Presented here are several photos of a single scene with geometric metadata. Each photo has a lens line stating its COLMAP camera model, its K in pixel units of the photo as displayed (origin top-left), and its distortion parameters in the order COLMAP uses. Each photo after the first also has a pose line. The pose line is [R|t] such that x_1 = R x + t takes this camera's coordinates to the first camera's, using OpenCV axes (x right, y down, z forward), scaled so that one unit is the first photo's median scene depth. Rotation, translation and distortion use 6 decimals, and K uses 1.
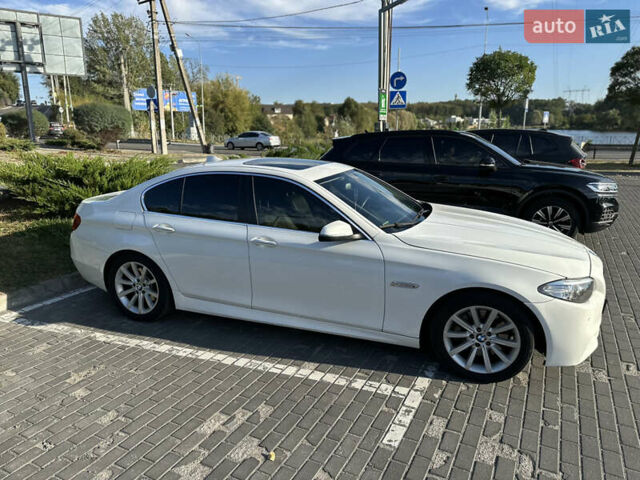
lens RADIAL K [[487.8, 0, 333.1], [0, 487.8, 237.9], [0, 0, 1]] dist [0.005292, -0.013811]
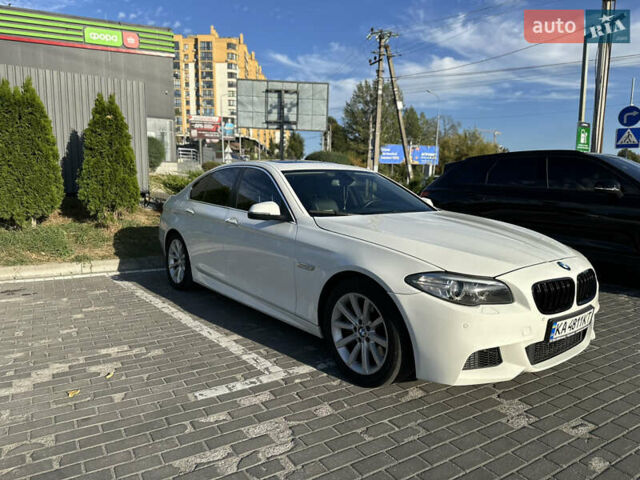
lens RADIAL K [[488.9, 0, 320.0], [0, 488.9, 240.0], [0, 0, 1]] dist [0.079862, -0.127936]
pose [[0.833439, 0.076235, -0.547328, 0.615237], [-0.142064, 0.986709, -0.078892, 0.102991], [0.534039, 0.143507, 0.833192, 0.163423]]
